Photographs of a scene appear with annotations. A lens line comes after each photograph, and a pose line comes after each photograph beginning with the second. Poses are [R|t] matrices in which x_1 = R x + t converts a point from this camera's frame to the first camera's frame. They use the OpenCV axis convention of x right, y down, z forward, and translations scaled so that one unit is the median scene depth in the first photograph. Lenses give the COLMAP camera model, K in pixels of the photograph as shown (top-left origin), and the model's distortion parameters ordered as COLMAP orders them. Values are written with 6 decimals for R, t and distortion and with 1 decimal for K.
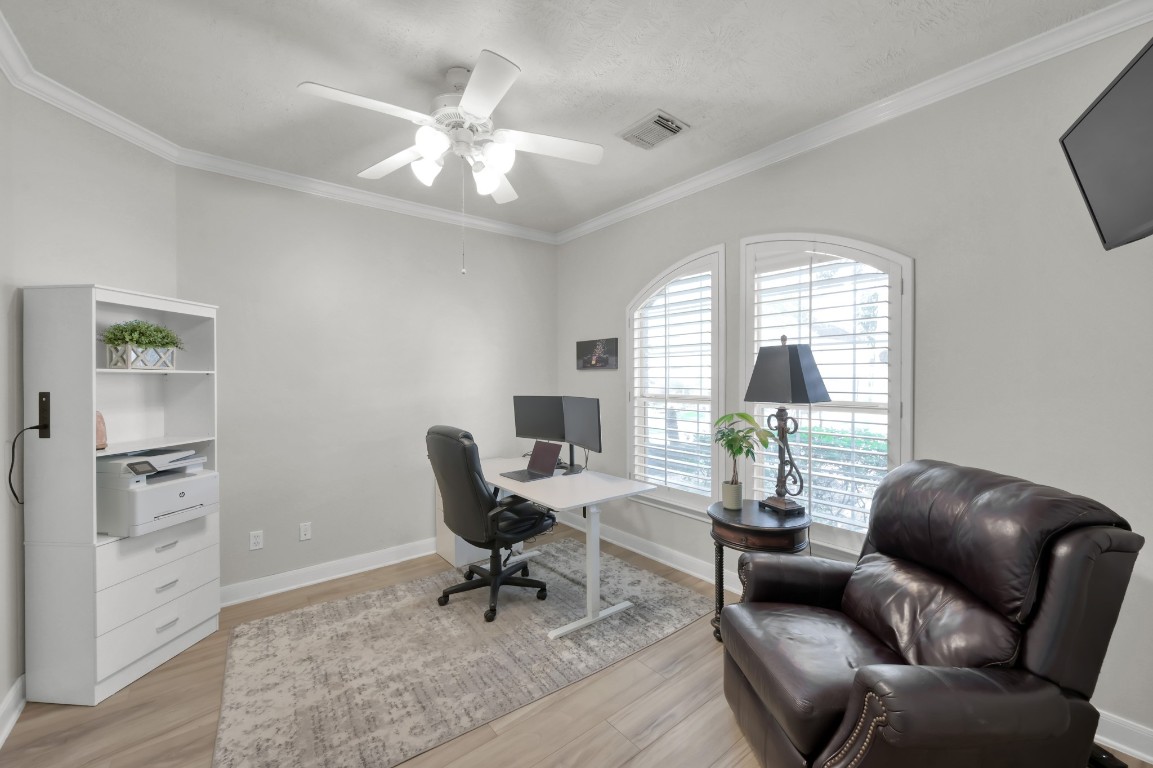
lens RADIAL K [[457.6, 0, 579.4], [0, 457.6, 378.8], [0, 0, 1]] dist [0.000741, -0.000038]
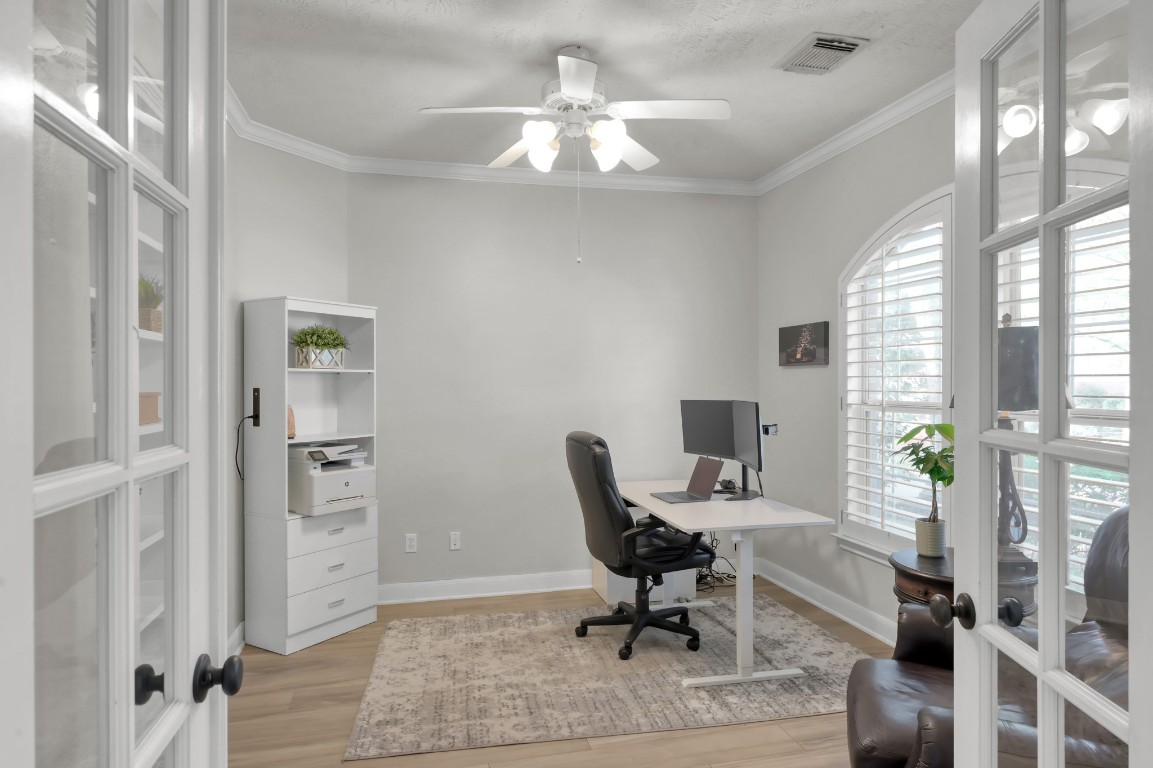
lens RADIAL K [[703.2, 0, 575.2], [0, 703.2, 383.1], [0, 0, 1]] dist [0.004391, -0.000305]
pose [[0.903661, 0.002421, -0.428241, 0.302641], [-0.002165, 0.999997, 0.001085, 0.010160], [0.428243, -0.000053, 0.903664, -0.248056]]
